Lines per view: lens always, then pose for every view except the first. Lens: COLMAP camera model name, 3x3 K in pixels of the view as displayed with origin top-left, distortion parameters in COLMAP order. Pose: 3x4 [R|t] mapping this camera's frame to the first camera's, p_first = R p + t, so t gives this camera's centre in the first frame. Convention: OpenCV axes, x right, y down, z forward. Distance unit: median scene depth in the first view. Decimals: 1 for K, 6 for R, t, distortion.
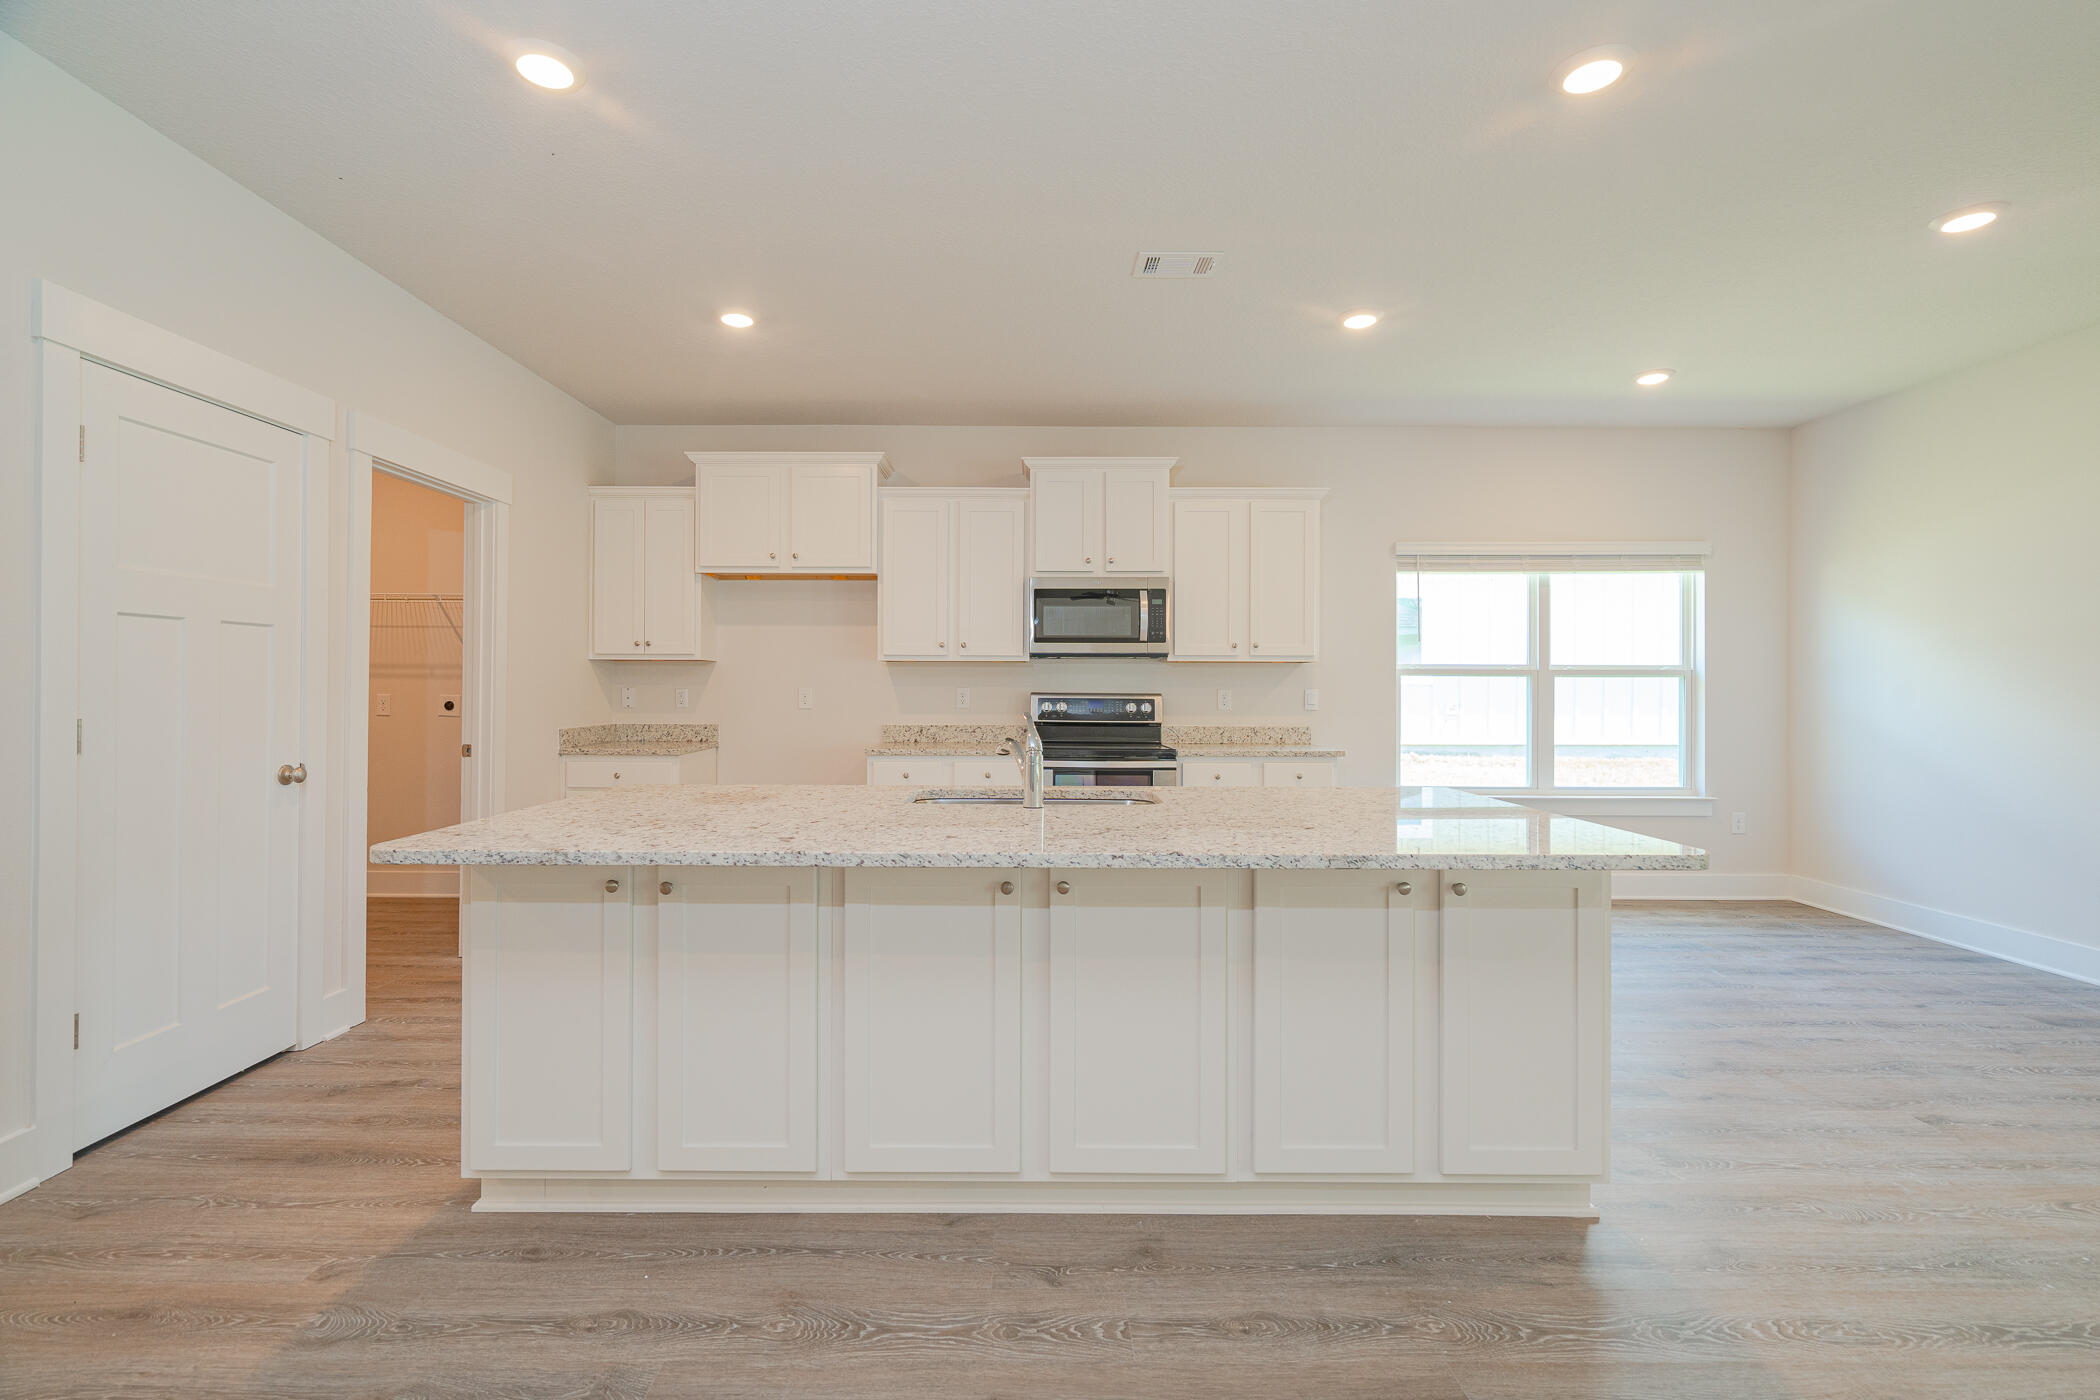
lens RADIAL K [[956.2, 0, 1024.0], [0, 956.2, 688.0], [0, 0, 1]] dist [-0.001314, 0.000782]
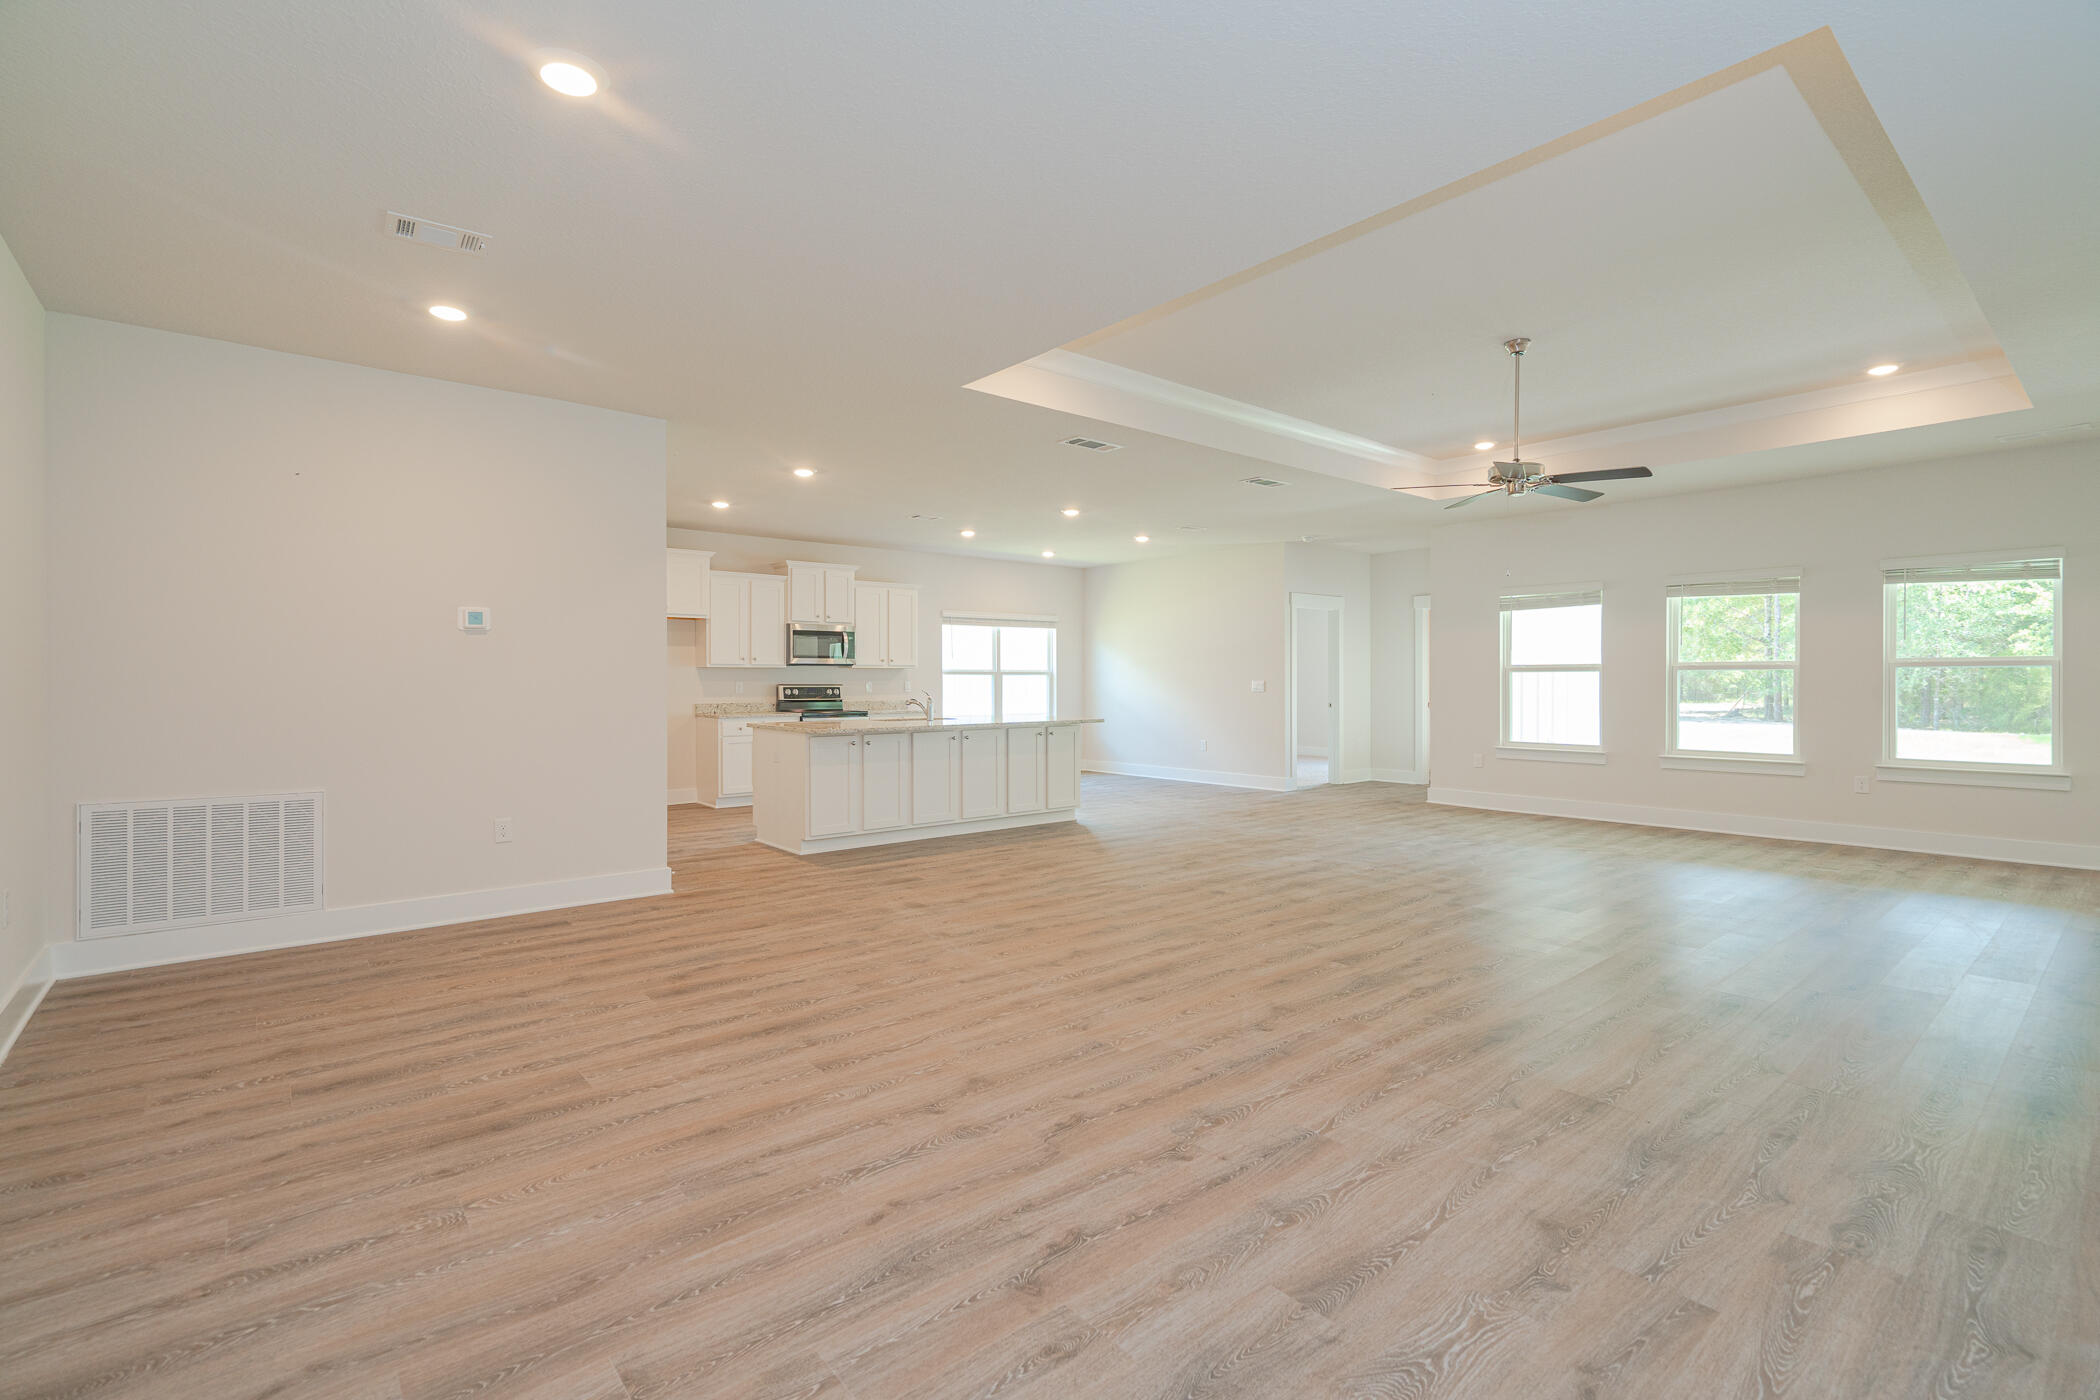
lens RADIAL K [[949.8, 0, 1046.7], [0, 949.8, 693.7], [0, 0, 1]] dist [-0.000963, 0.001040]
pose [[0.765869, -0.013185, 0.642861, -0.809025], [0.003922, 0.999867, 0.015834, -0.004108], [-0.642984, -0.009605, 0.765819, -0.766030]]
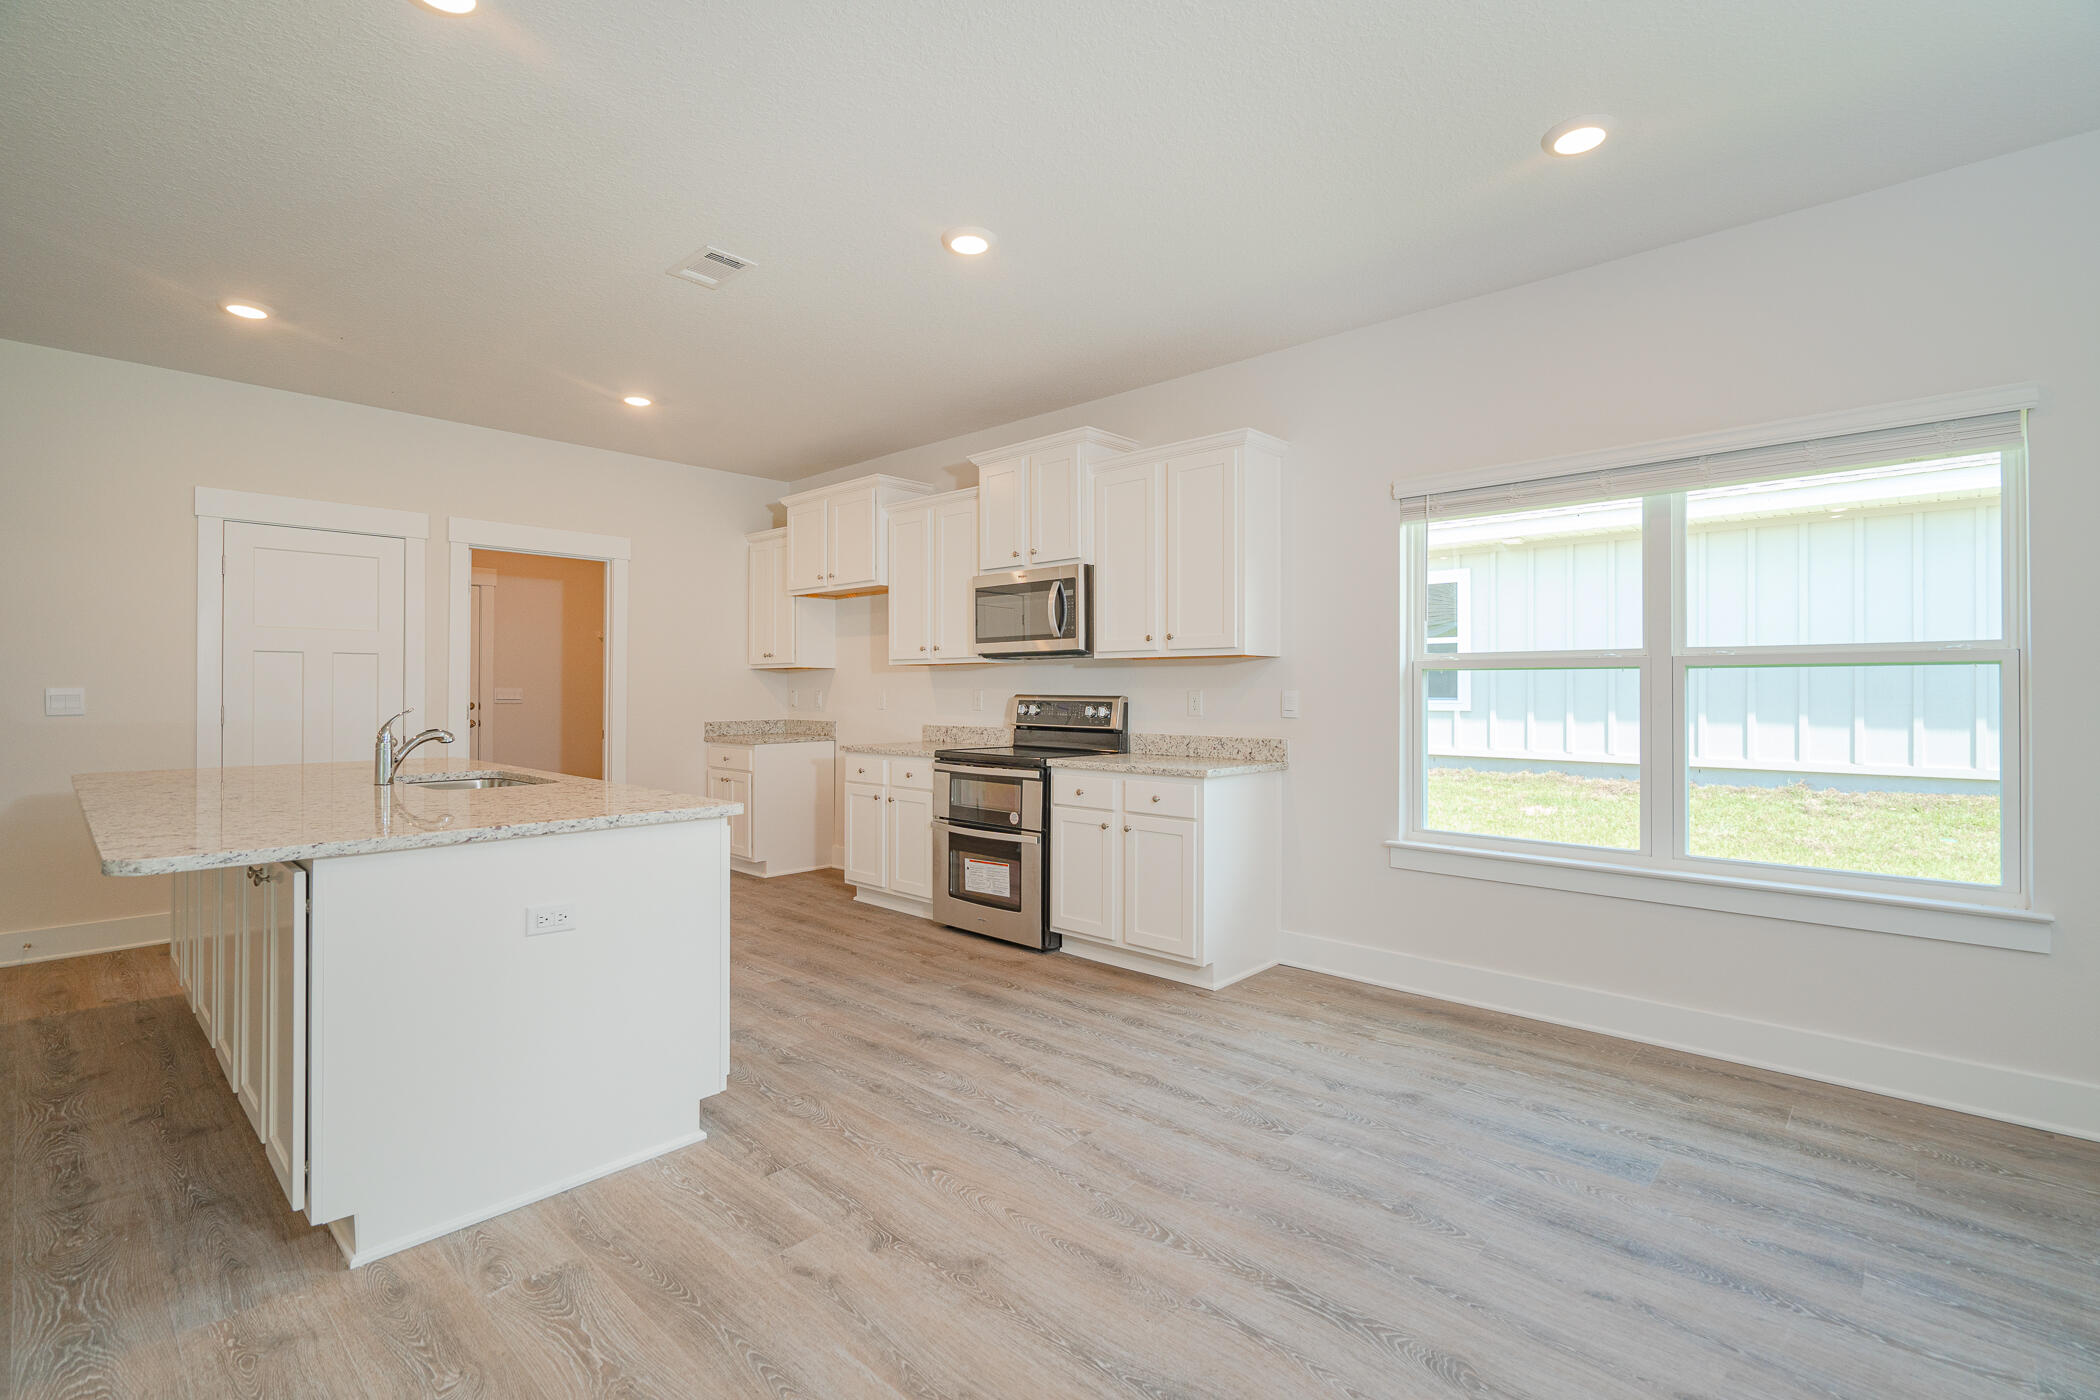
lens RADIAL K [[949.8, 0, 1046.7], [0, 949.8, 693.7], [0, 0, 1]] dist [-0.000963, 0.001040]
pose [[0.732482, -0.000051, -0.680787, 0.716828], [0.001484, 0.999998, 0.001521, 0.002768], [0.680785, -0.002124, 0.732480, 0.332987]]
